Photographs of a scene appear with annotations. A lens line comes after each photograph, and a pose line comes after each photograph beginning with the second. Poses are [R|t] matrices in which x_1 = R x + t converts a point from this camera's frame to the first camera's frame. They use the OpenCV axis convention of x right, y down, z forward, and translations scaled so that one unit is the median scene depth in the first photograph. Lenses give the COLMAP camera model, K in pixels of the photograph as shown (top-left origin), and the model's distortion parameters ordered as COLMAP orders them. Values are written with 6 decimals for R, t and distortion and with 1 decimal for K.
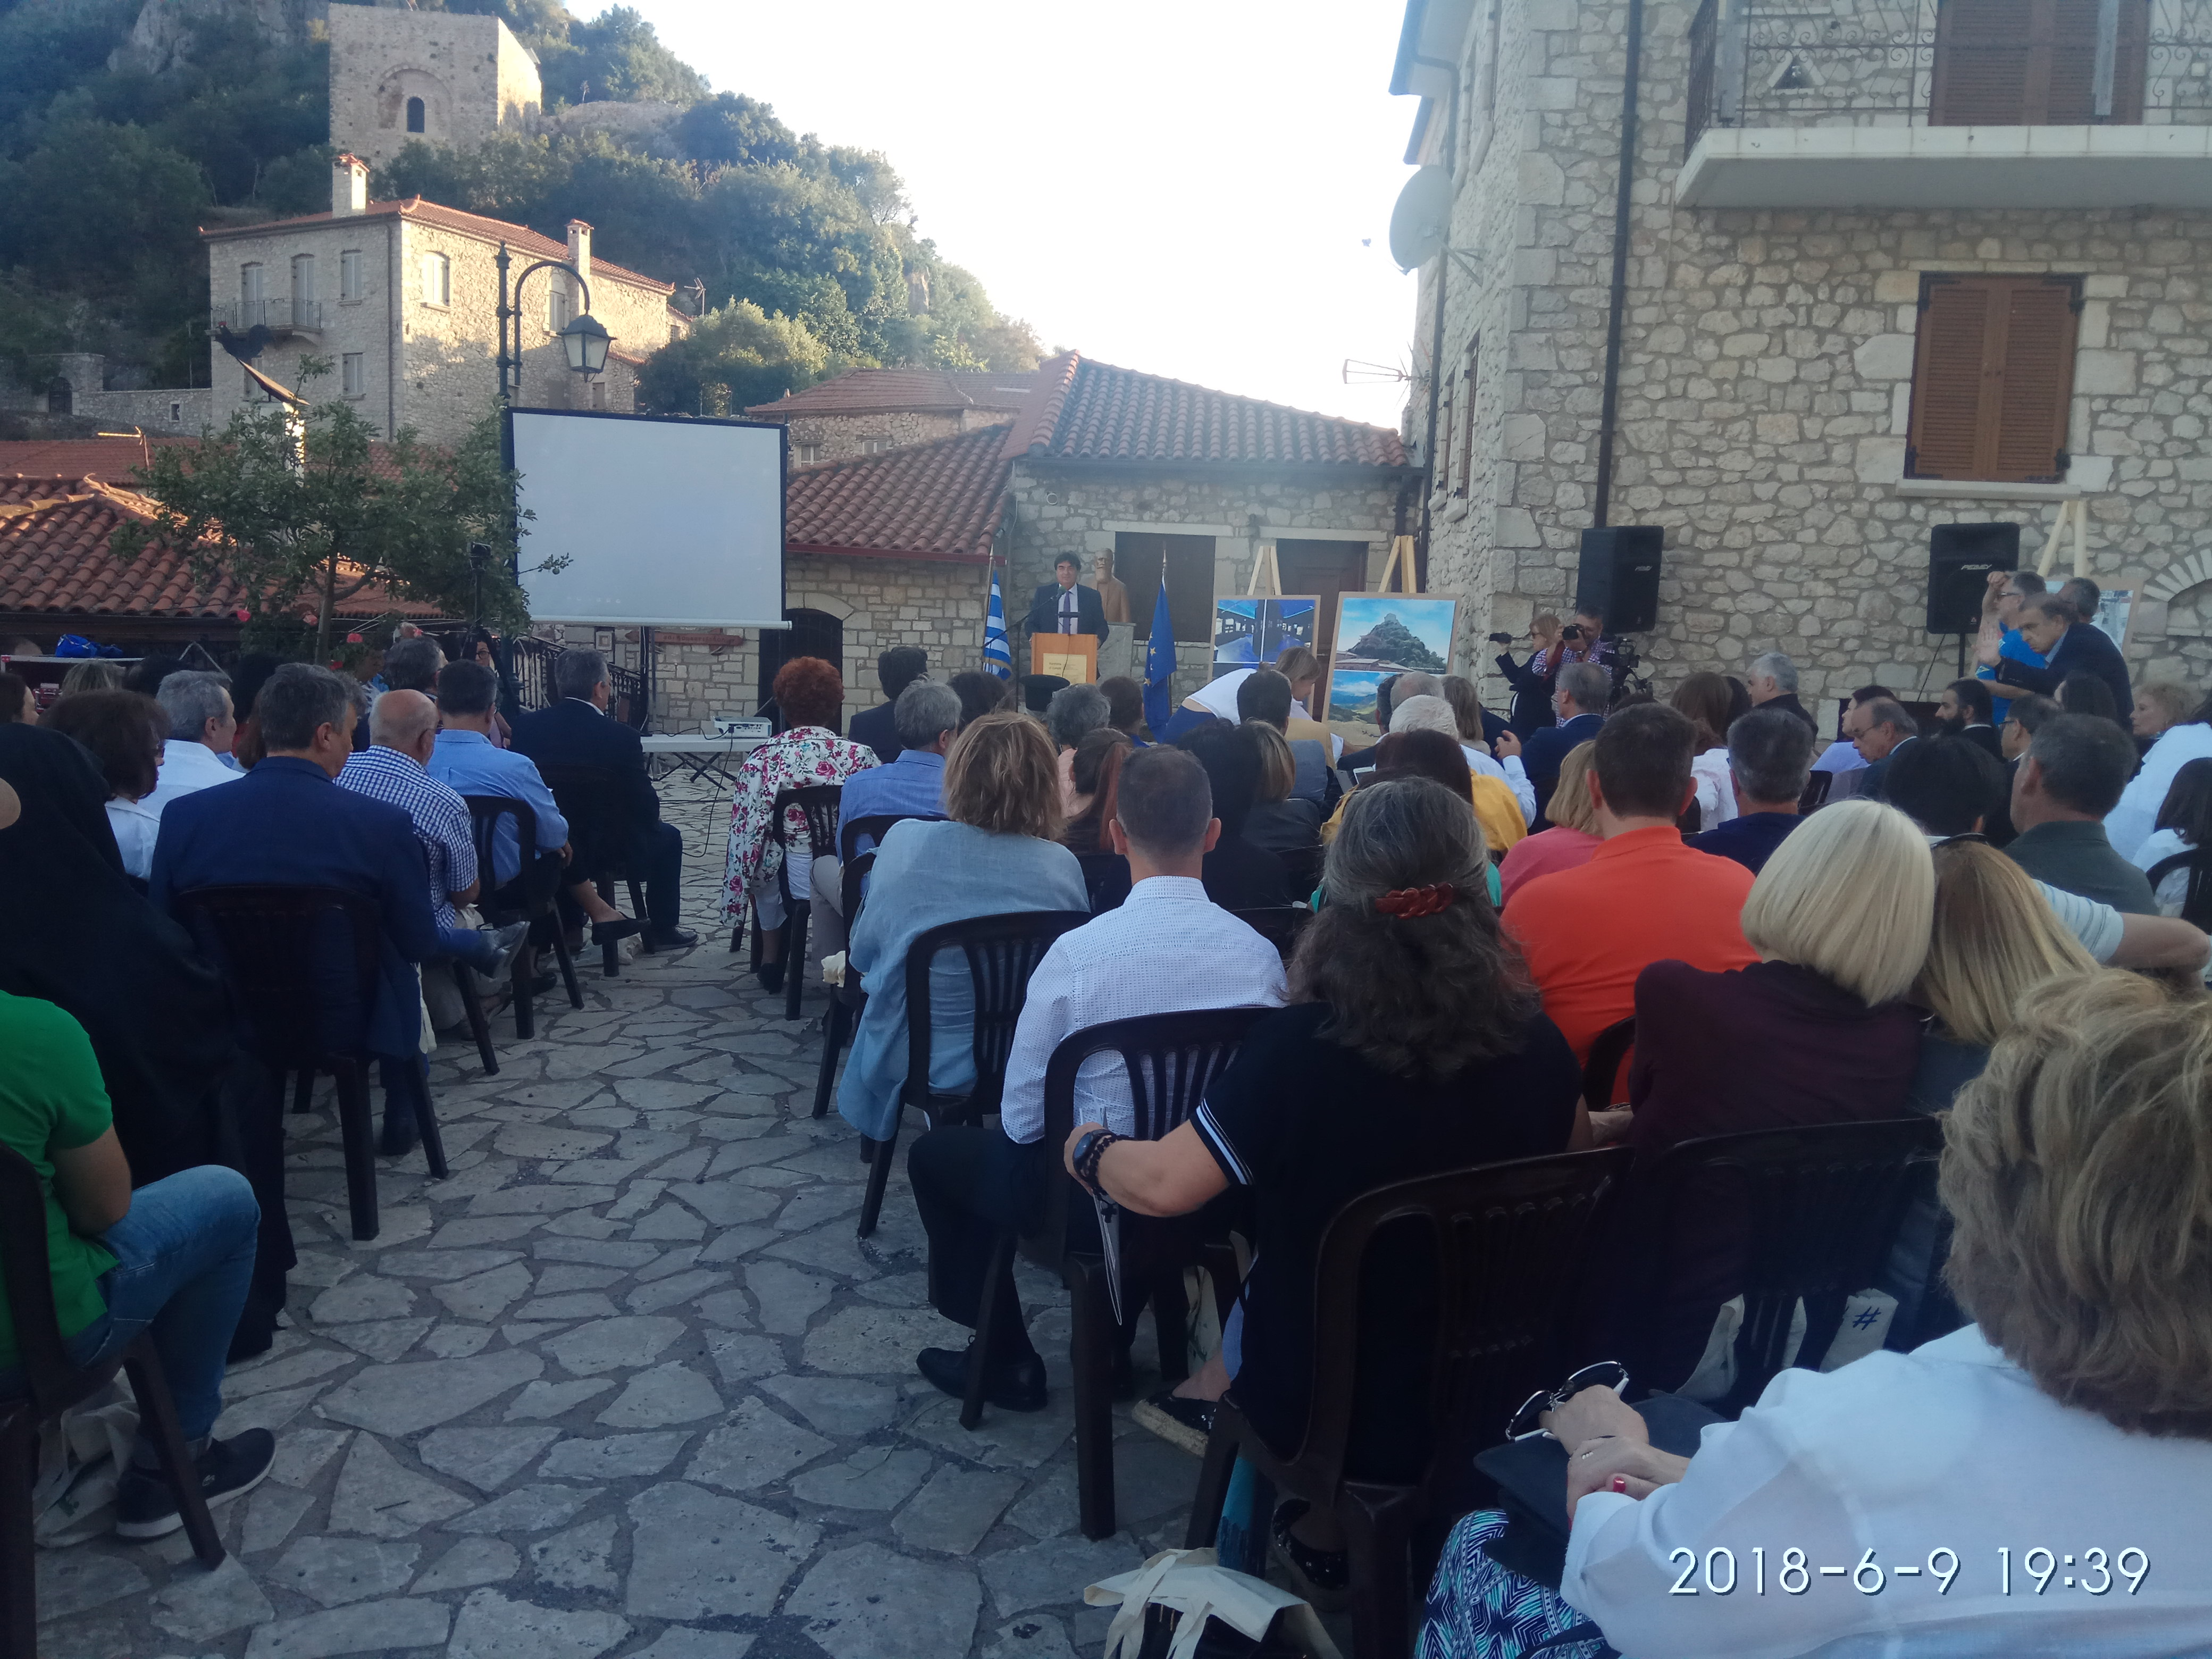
lens RADIAL K [[1688.4, 0, 1103.1], [0, 1688.4, 816.8], [0, 0, 1]] dist [0.110810, -0.184491]
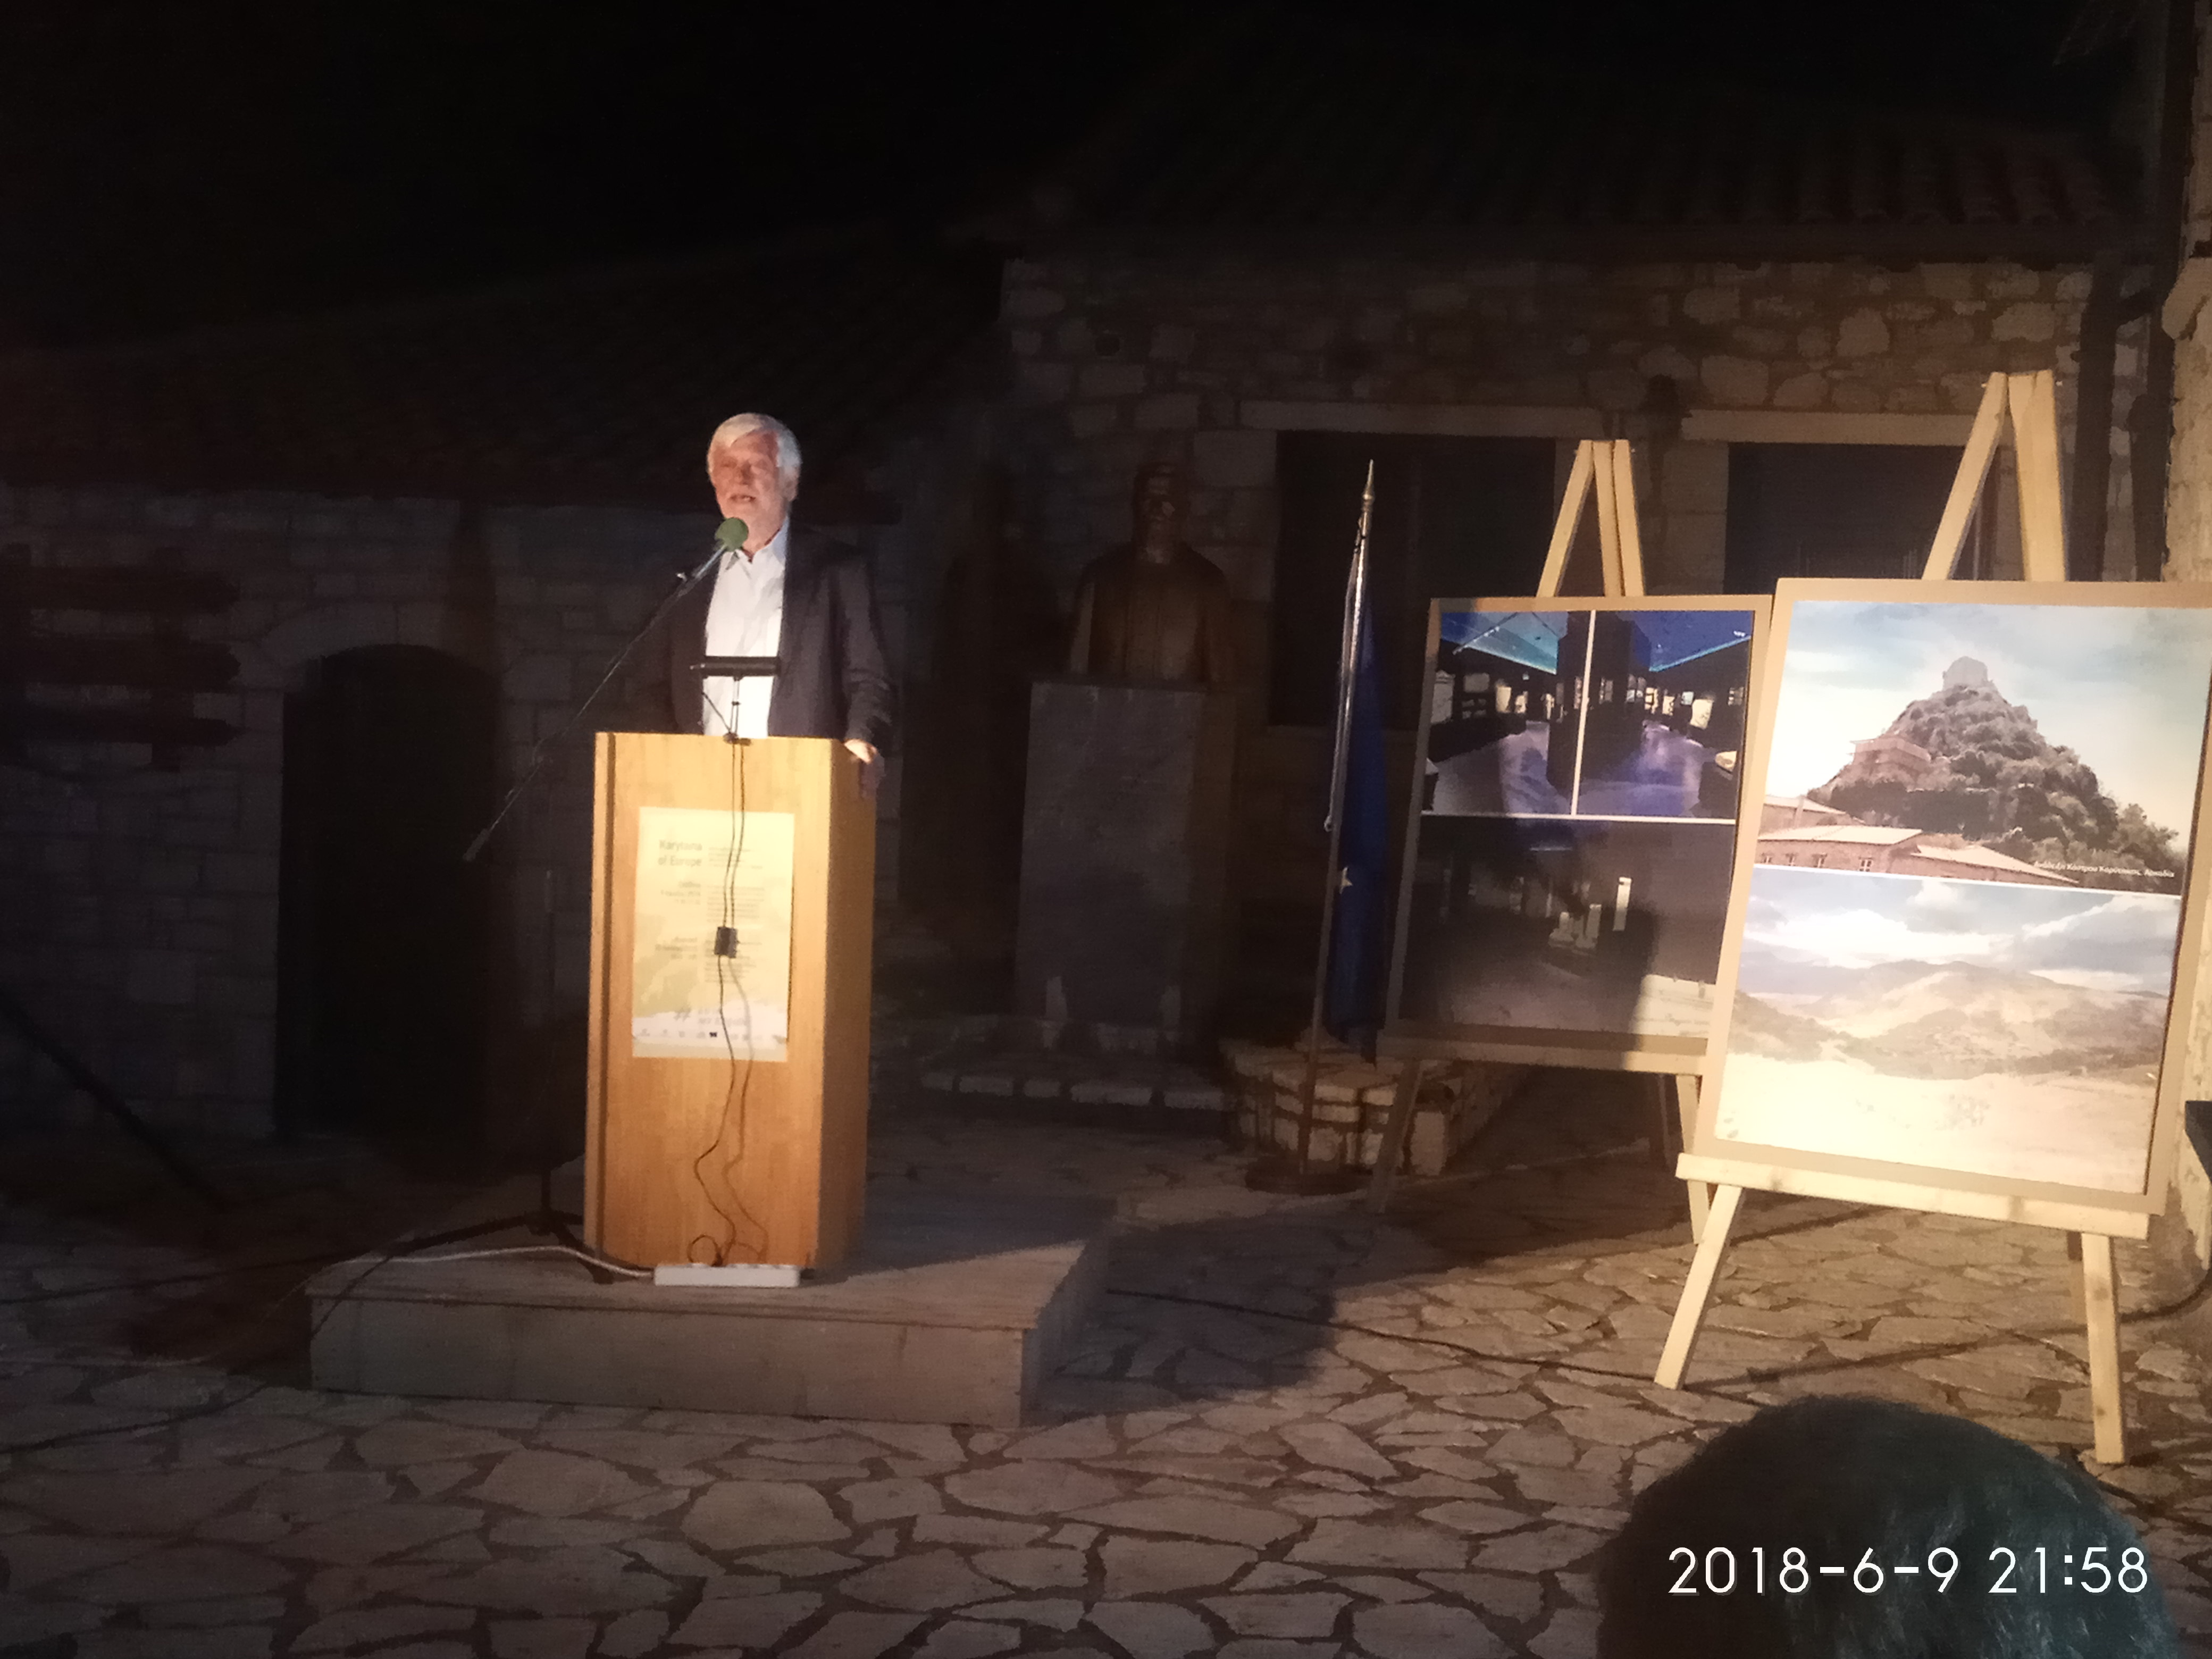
lens RADIAL K [[3146.4, 0, 1106.0], [0, 3146.4, 829.5], [0, 0, 1]] dist [0.091473, -0.055862]
pose [[0.987427, 0.005571, -0.157976, 0.114561], [-0.015398, 0.998016, -0.061048, -0.060516], [0.157323, 0.062713, 0.985554, 0.488094]]
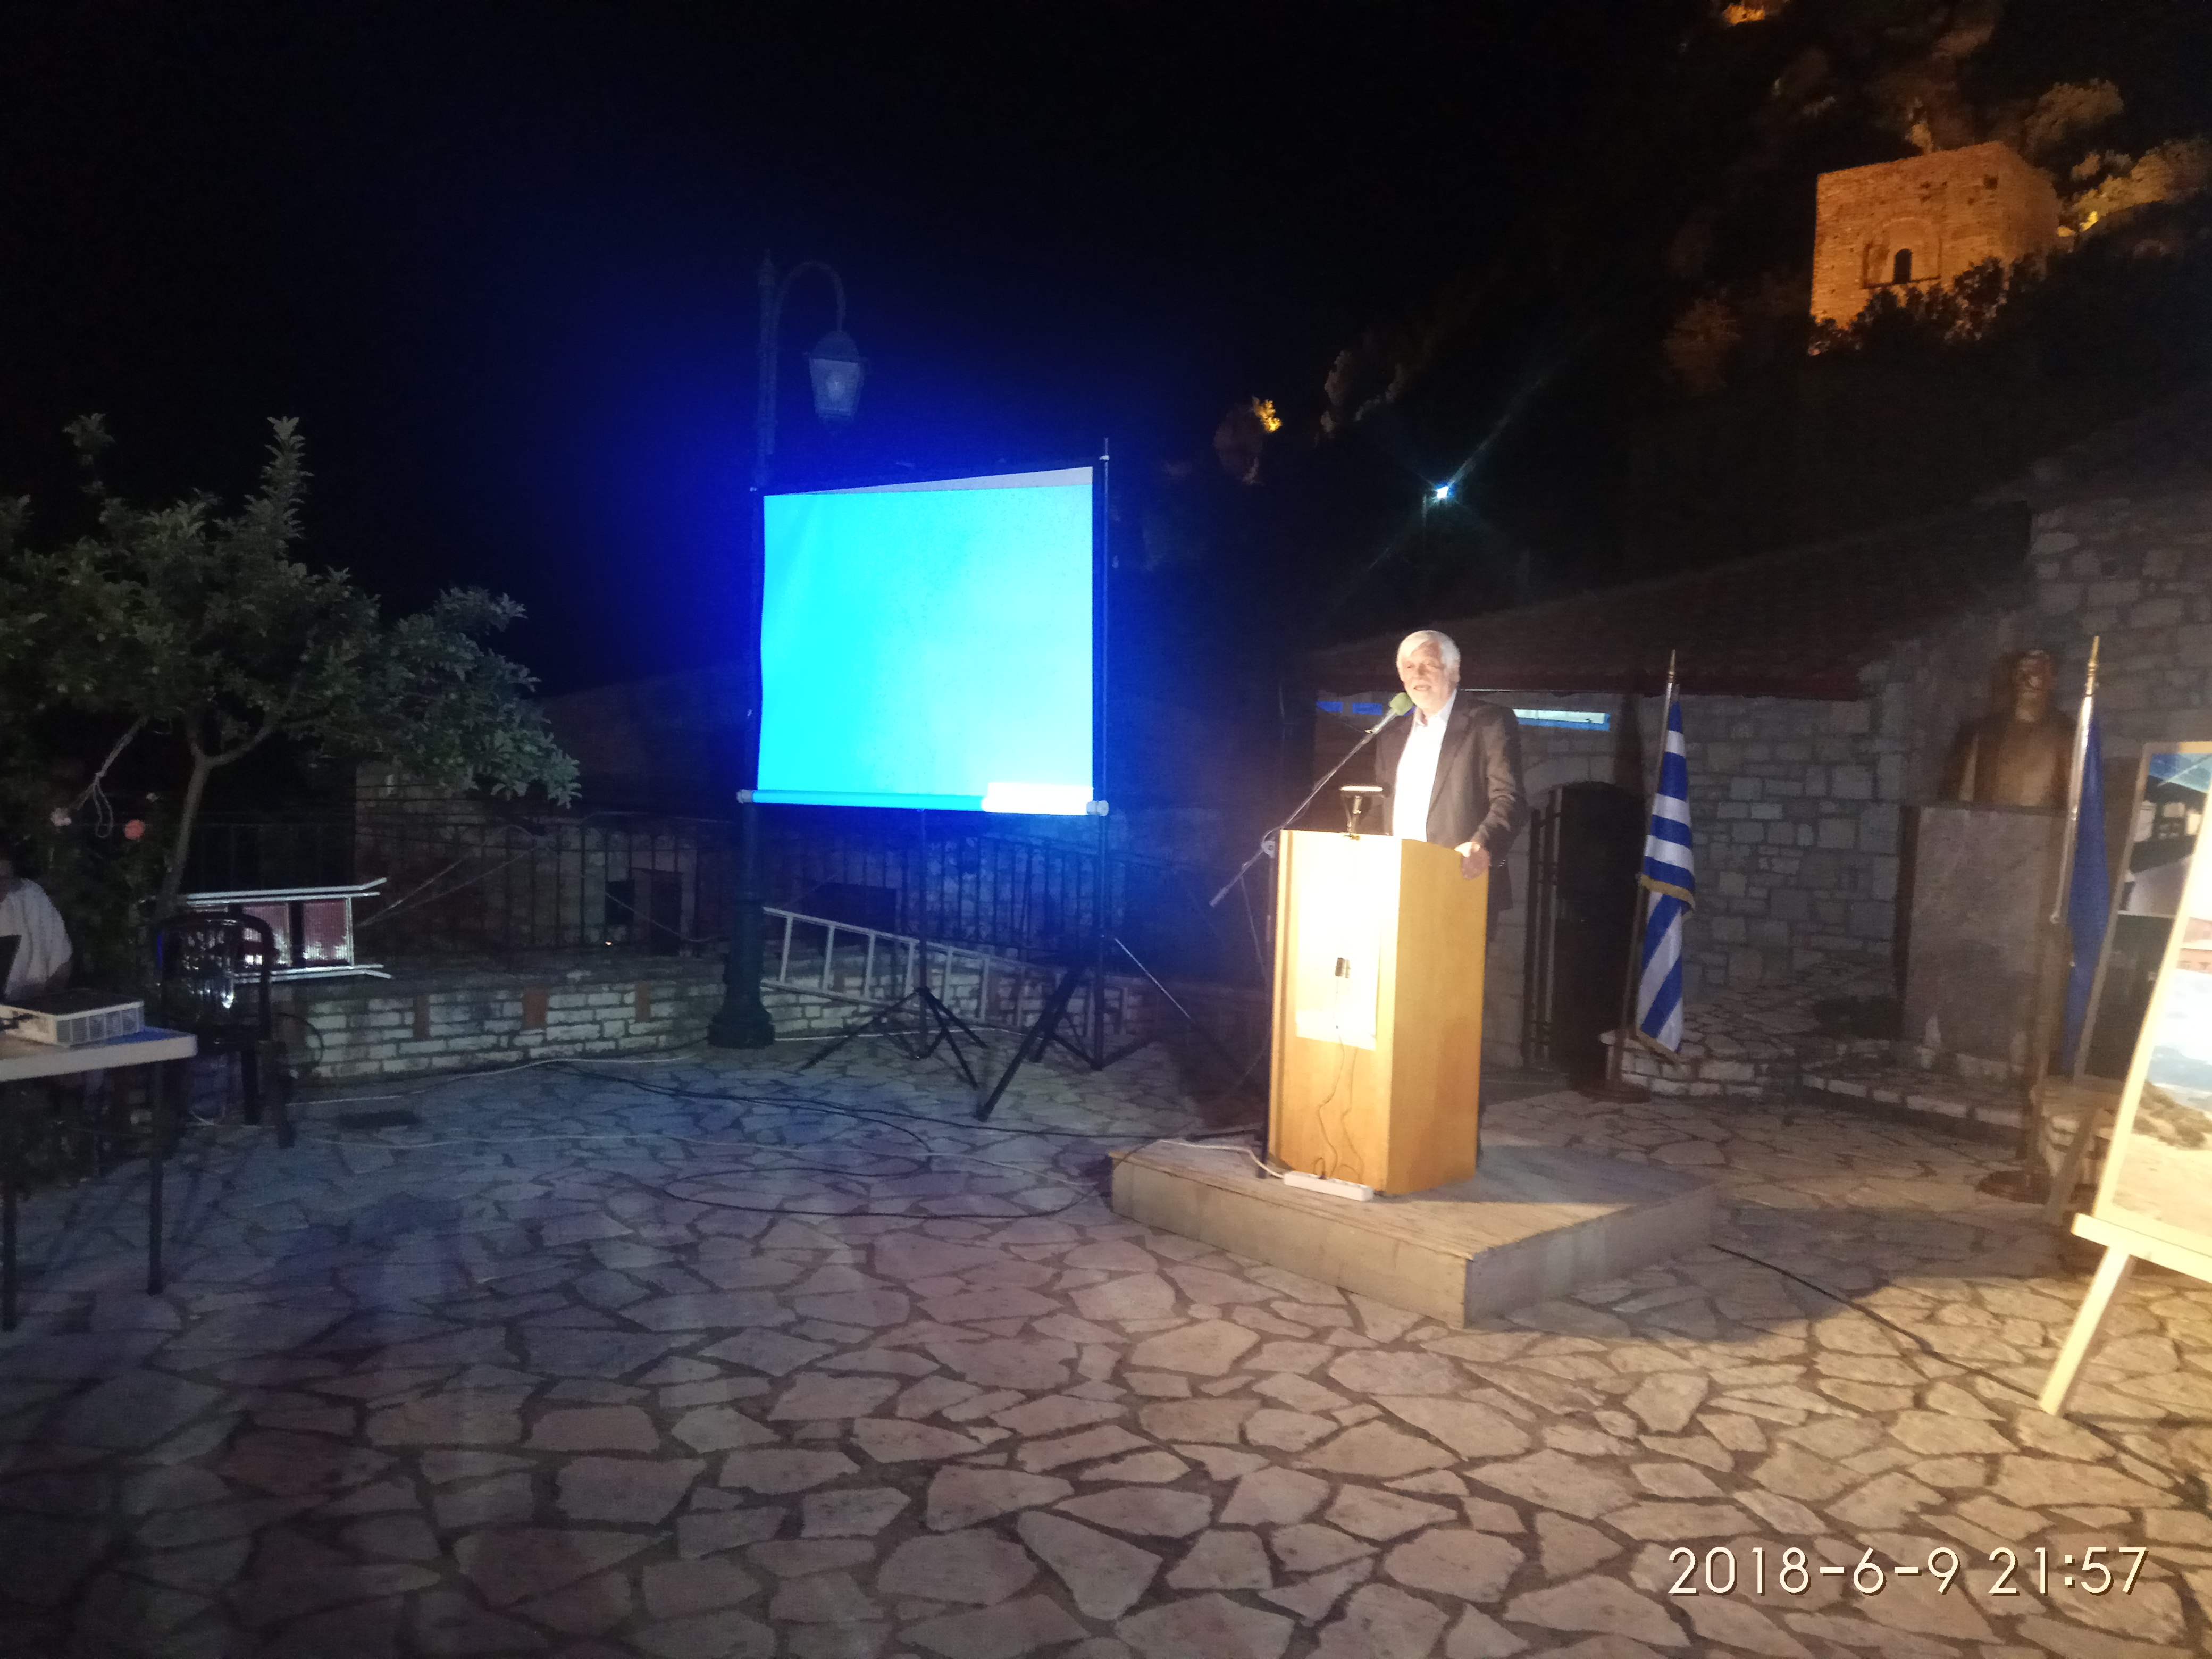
lens RADIAL K [[1688.4, 0, 1103.1], [0, 1688.4, 816.8], [0, 0, 1]] dist [0.110810, -0.184491]
pose [[0.646875, 0.015358, -0.762441, 0.248232], [-0.094677, 0.993680, -0.060310, -0.077735], [0.756696, 0.111198, 0.644240, 0.651280]]
